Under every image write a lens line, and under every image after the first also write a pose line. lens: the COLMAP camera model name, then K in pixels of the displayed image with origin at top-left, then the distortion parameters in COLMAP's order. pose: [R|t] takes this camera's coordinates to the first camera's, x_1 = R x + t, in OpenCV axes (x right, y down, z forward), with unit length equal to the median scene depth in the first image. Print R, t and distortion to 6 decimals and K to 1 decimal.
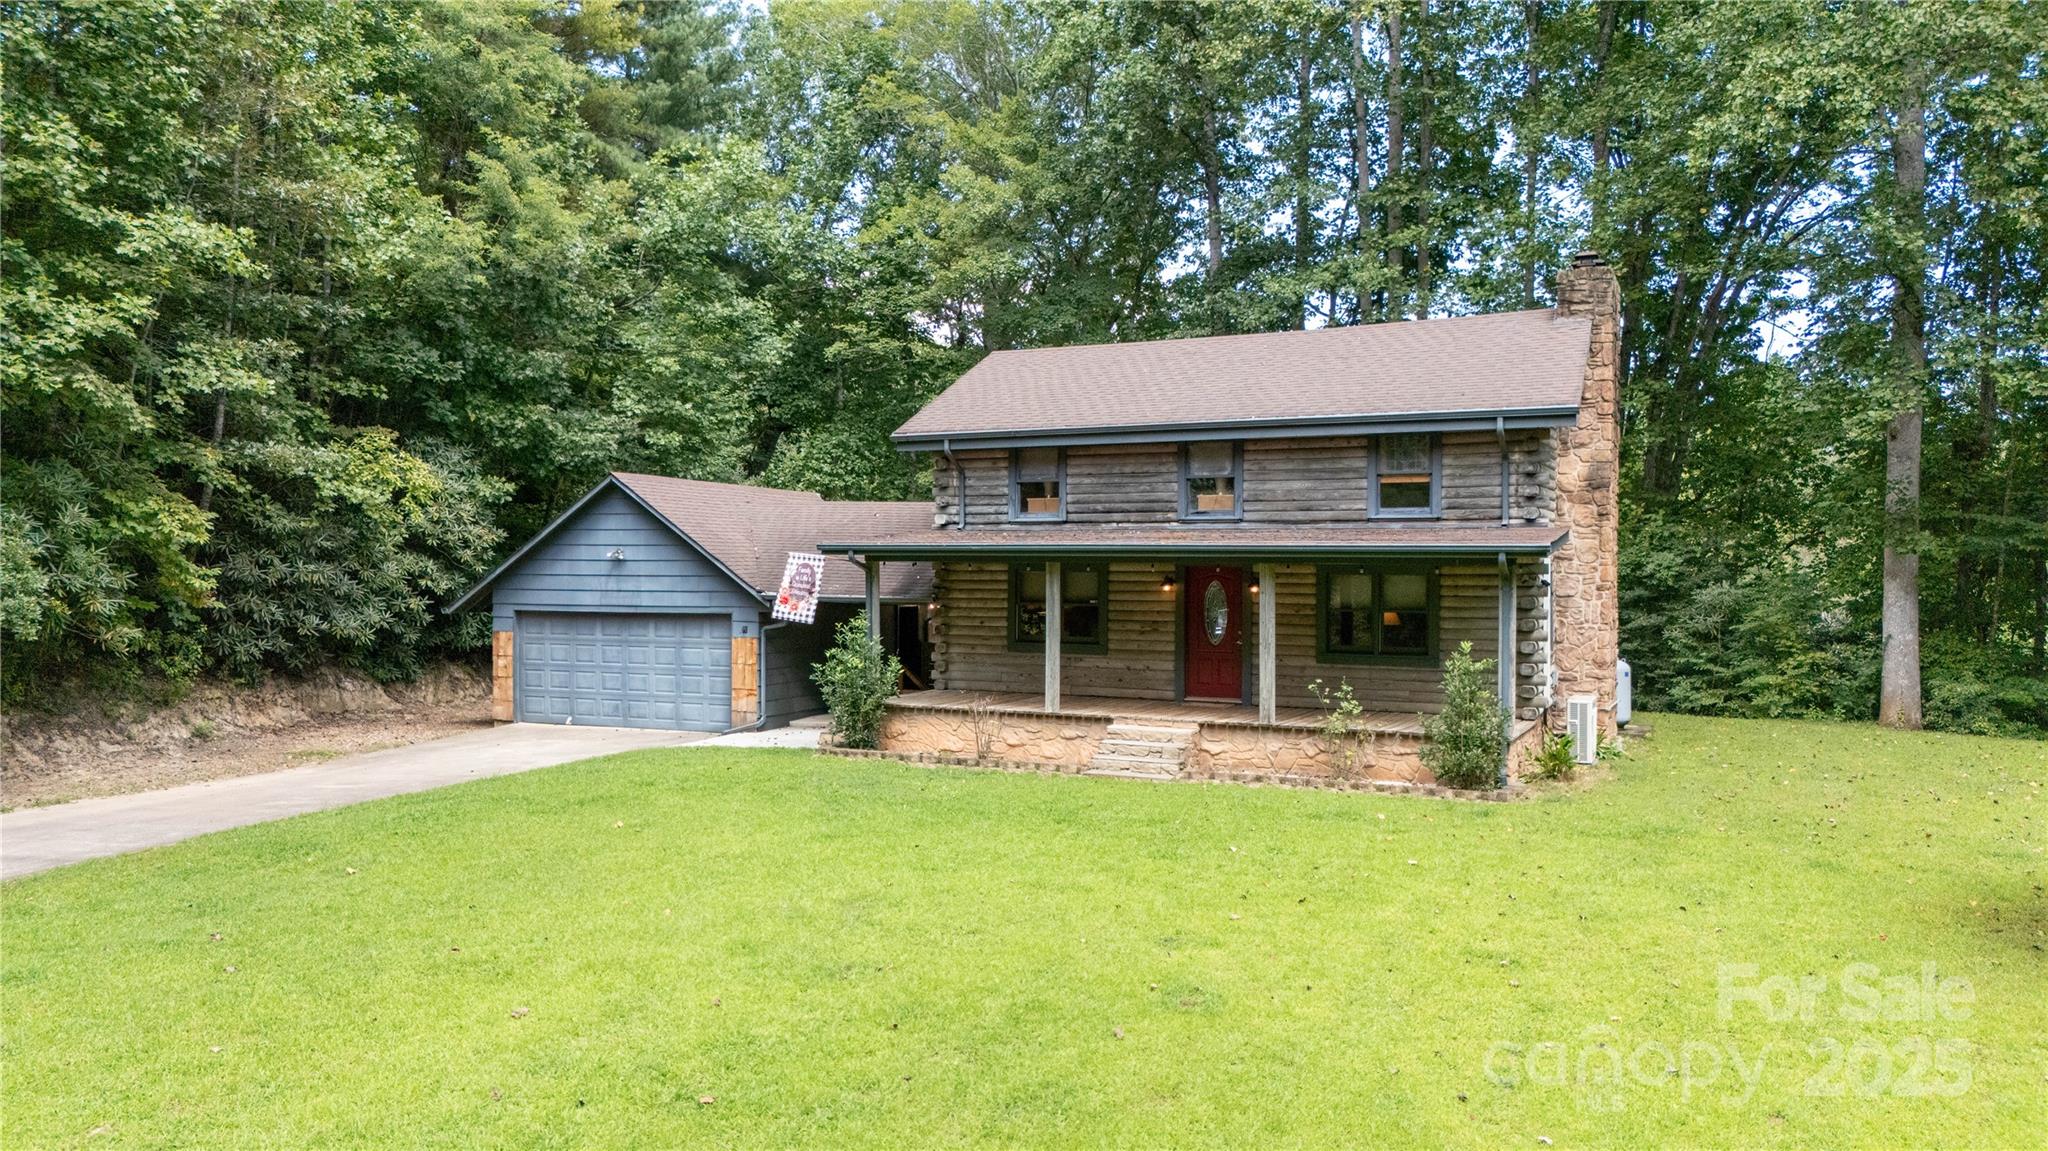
lens RADIAL K [[1654.6, 0, 1024.0], [0, 1654.6, 575.5], [0, 0, 1]] dist [0.330483, -0.095477]
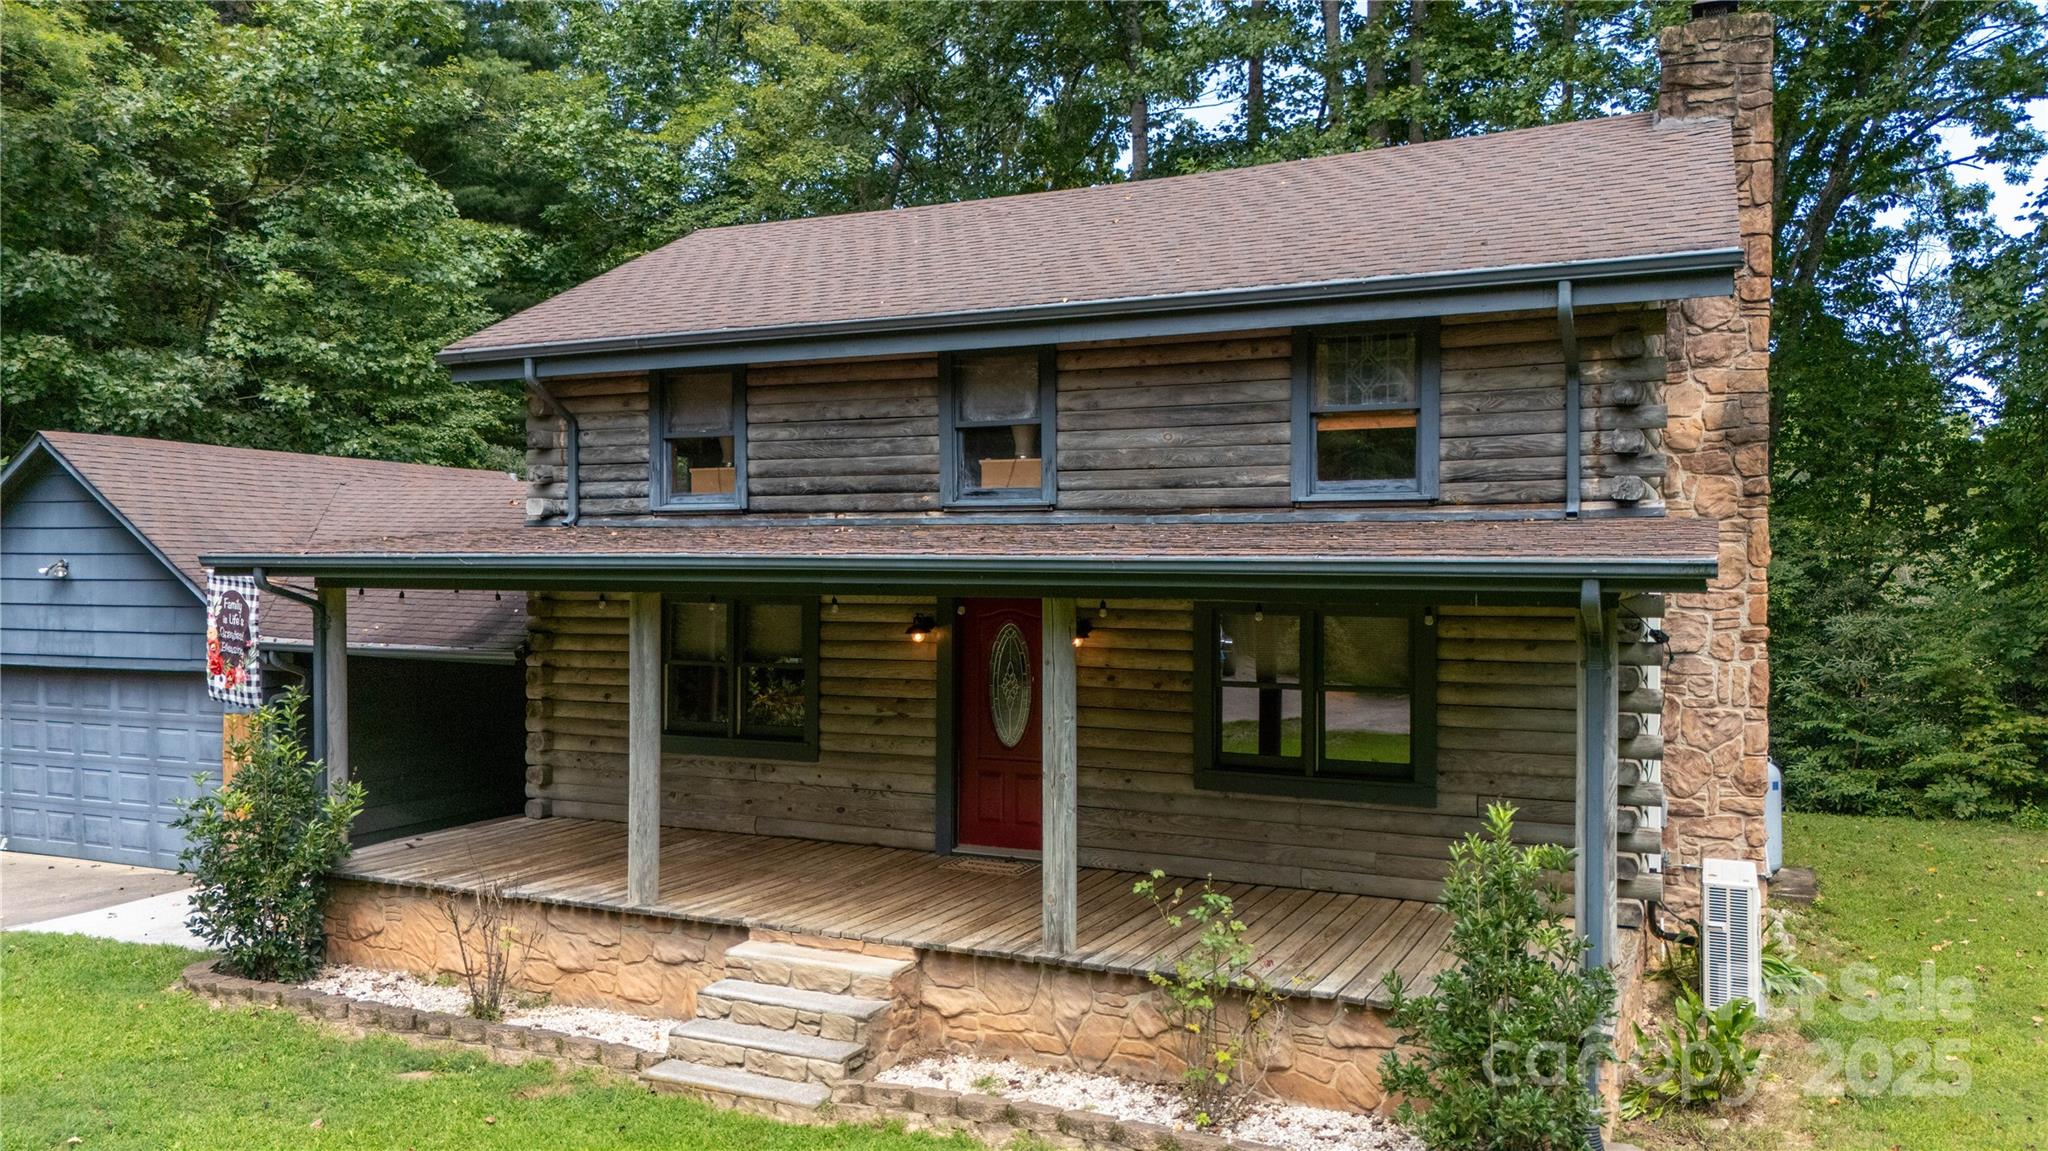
lens RADIAL K [[1469.0, 0, 1024.0], [0, 1469.0, 575.5], [0, 0, 1]] dist [0.150863, -0.004861]
pose [[0.999395, -0.002111, -0.034704, 0.135344], [0.002257, 0.999989, 0.004178, -0.013767], [0.034695, -0.004254, 0.999389, 0.539329]]
